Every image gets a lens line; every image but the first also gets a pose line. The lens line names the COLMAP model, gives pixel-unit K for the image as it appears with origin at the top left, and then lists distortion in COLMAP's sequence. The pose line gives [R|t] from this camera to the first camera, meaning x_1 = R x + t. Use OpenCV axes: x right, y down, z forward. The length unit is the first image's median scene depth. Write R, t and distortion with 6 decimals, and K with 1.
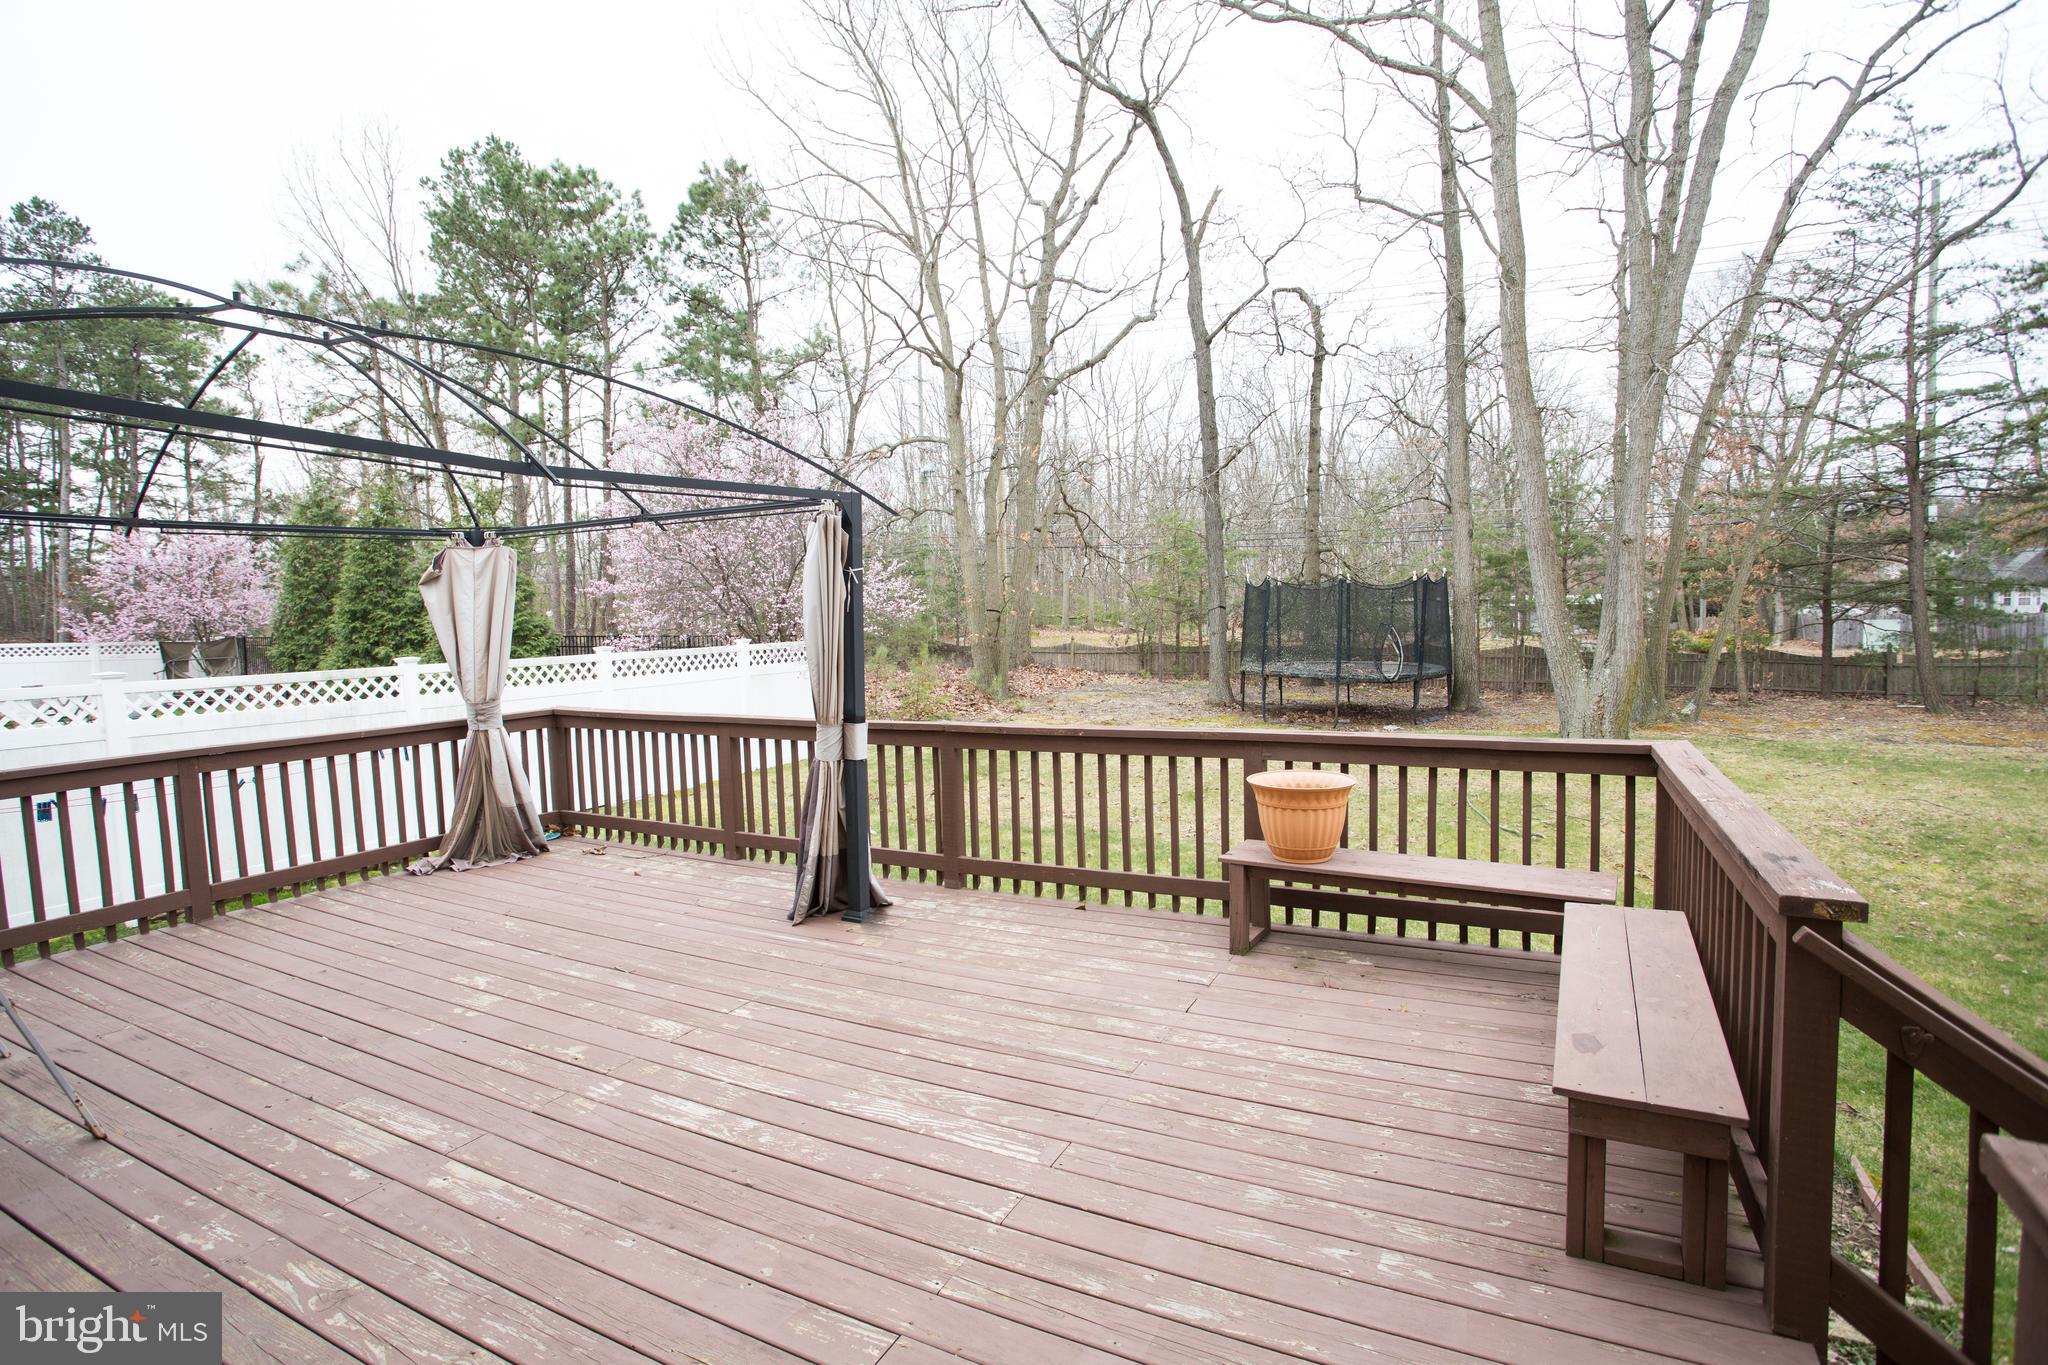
lens RADIAL K [[1000.0, 0, 1014.9], [0, 1000.0, 675.6], [0, 0, 1]] dist [-0.064268, 0.029774]
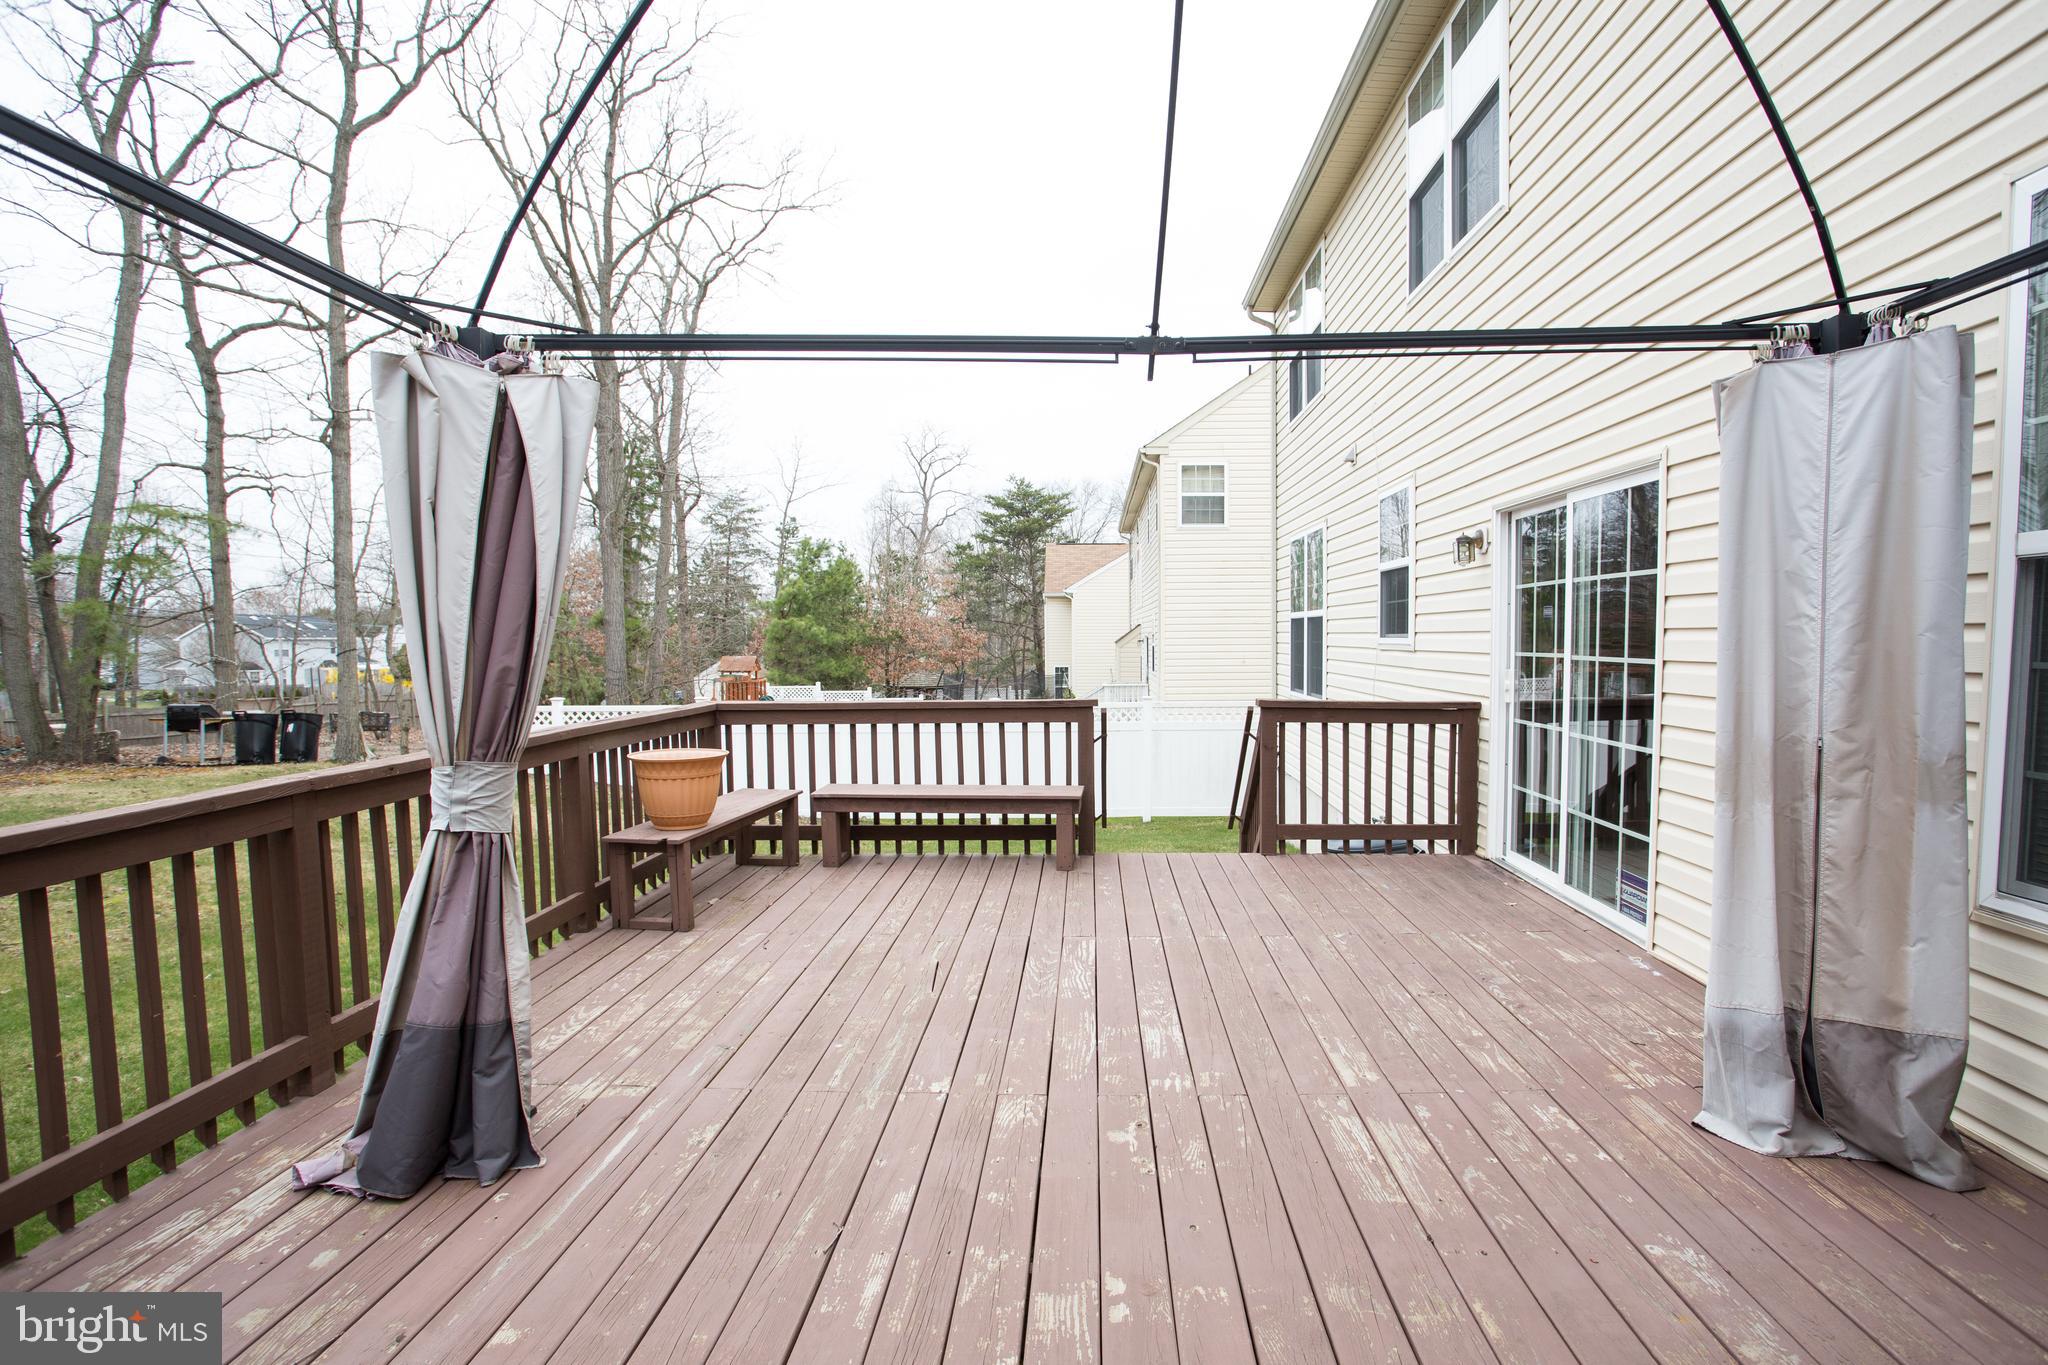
lens RADIAL K [[1021.0, 0, 939.3], [0, 1021.0, 672.3], [0, 0, 1]] dist [-0.003095, -0.000337]
pose [[-0.344809, -0.003780, 0.938665, -1.184921], [0.066504, 0.997381, 0.028446, -0.019353], [-0.936314, 0.072234, -0.343655, 1.420453]]
